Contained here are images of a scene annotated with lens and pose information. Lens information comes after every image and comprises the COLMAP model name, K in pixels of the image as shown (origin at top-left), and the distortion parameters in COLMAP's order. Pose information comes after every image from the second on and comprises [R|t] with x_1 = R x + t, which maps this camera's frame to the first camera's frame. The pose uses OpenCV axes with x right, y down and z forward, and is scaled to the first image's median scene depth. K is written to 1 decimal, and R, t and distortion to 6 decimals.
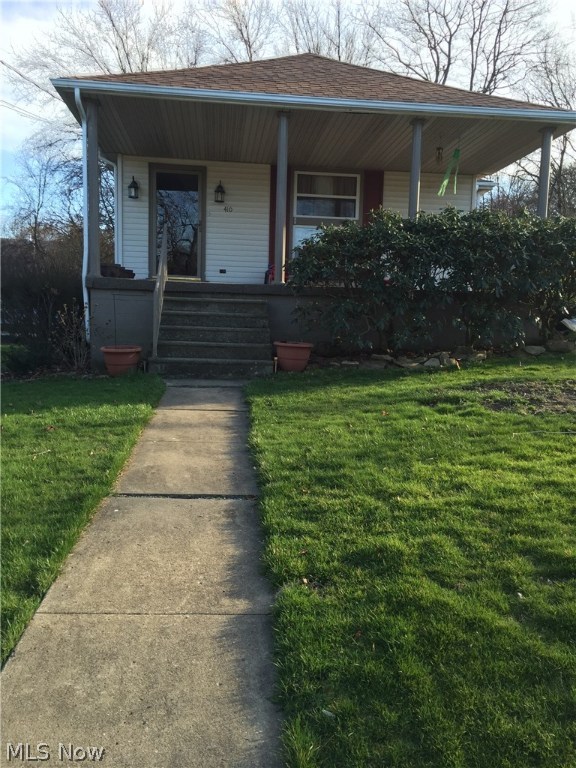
lens RADIAL K [[648.9, 0, 288.0], [0, 648.9, 384.0], [0, 0, 1]] dist [0.063516, -0.100693]
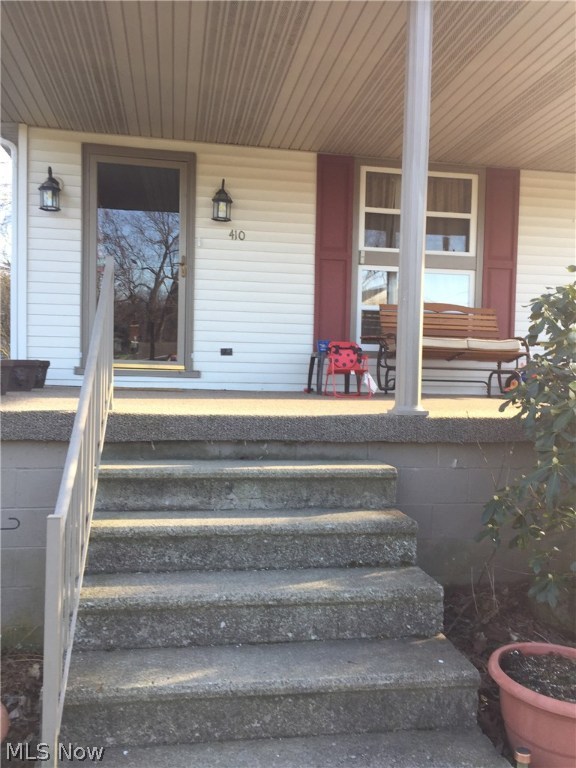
lens RADIAL K [[648.9, 0, 288.0], [0, 648.9, 384.0], [0, 0, 1]] dist [0.063516, -0.100693]
pose [[0.997943, -0.007222, 0.063692, -0.085878], [0.011412, 0.997777, -0.065664, -0.114835], [-0.063076, 0.066256, 0.995807, 0.488384]]
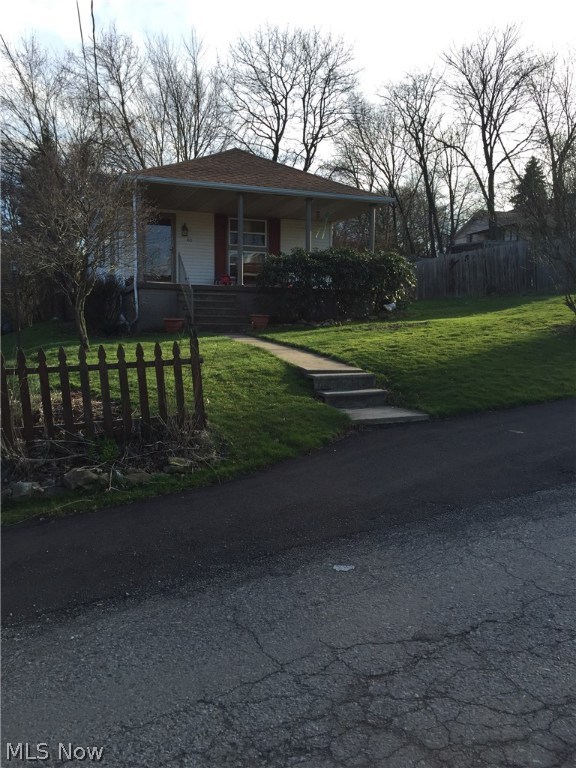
lens RADIAL K [[648.9, 0, 288.0], [0, 648.9, 384.0], [0, 0, 1]] dist [0.063516, -0.100693]
pose [[0.964754, -0.042022, 0.259776, -0.293129], [0.044441, 0.999006, -0.003441, 0.106878], [-0.259373, 0.014864, 0.965663, -0.627852]]
